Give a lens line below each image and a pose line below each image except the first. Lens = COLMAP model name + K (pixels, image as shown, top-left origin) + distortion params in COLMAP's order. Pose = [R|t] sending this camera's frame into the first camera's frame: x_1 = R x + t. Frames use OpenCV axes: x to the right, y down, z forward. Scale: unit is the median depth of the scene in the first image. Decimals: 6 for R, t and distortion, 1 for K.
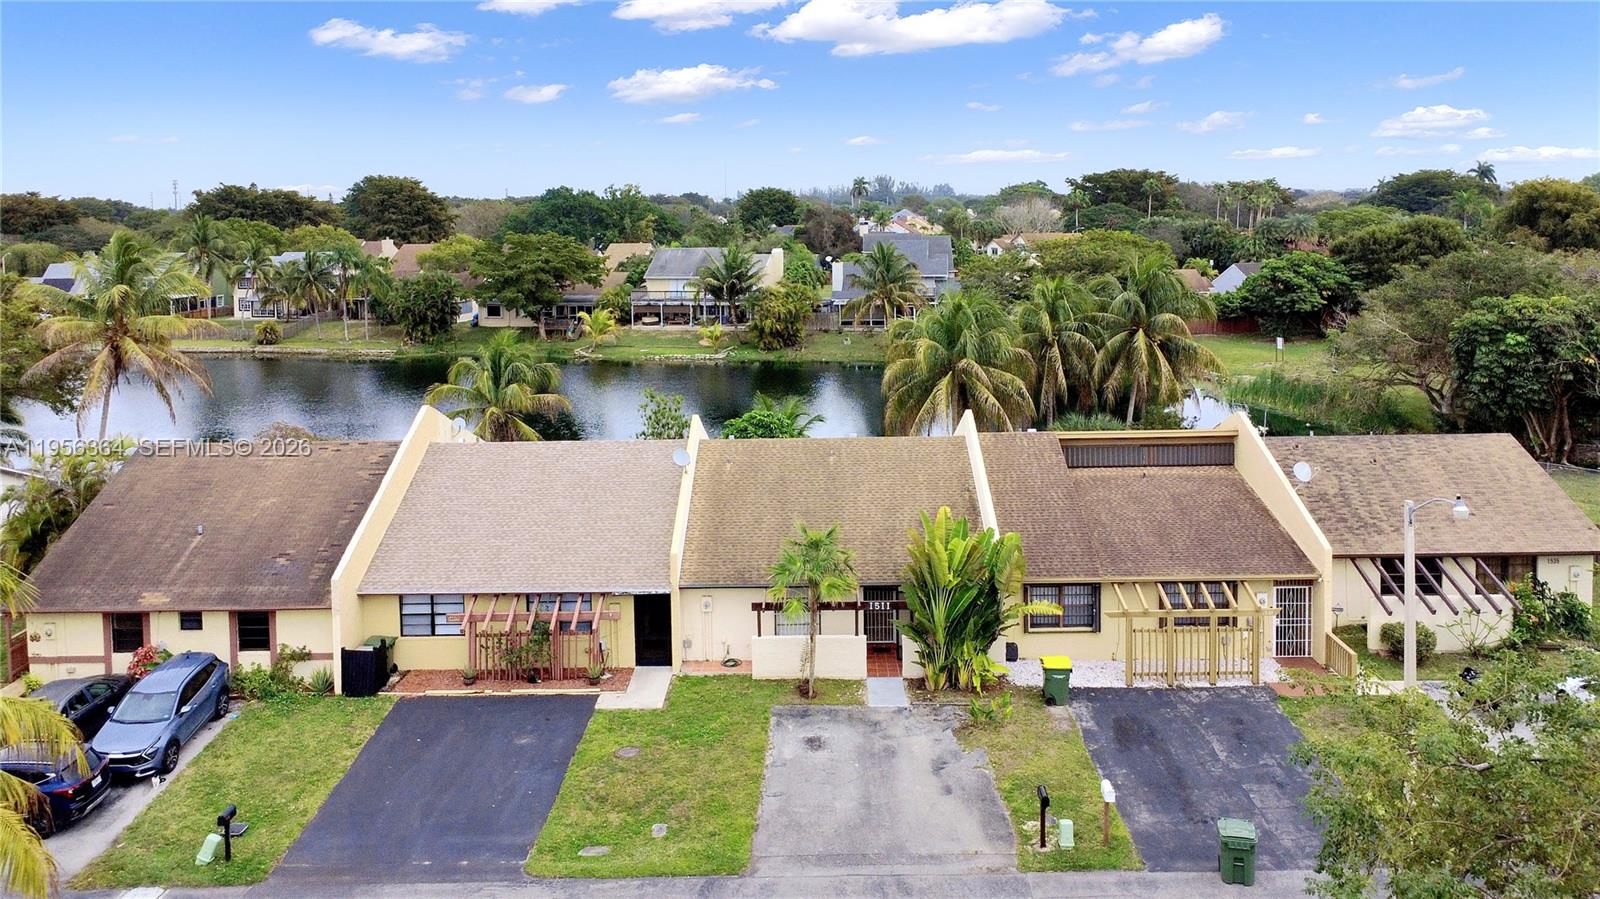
lens RADIAL K [[1246.0, 0, 801.4], [0, 1246.0, 272.5], [0, 0, 1]] dist [0.002106, -0.005352]
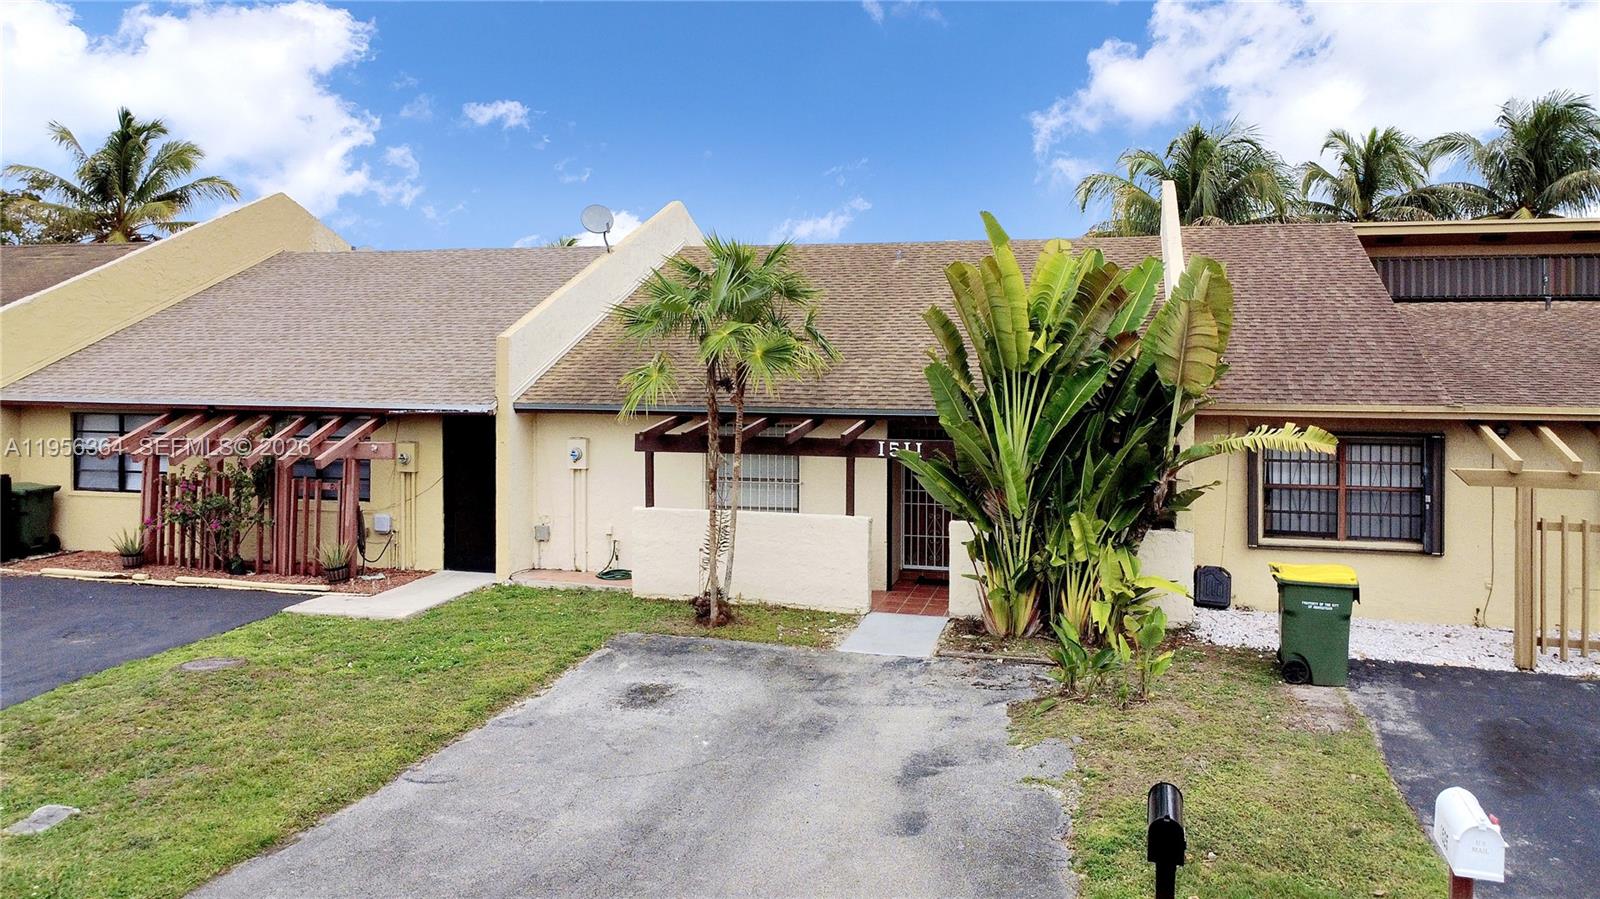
lens RADIAL K [[1225.8, 0, 797.7], [0, 1225.8, 362.7], [0, 0, 1]] dist [0.001851, -0.003939]
pose [[0.967470, 0.023164, -0.251923, 0.137593], [-0.037196, 0.998002, -0.051081, 0.260909], [0.250236, 0.058790, 0.966398, 0.565535]]
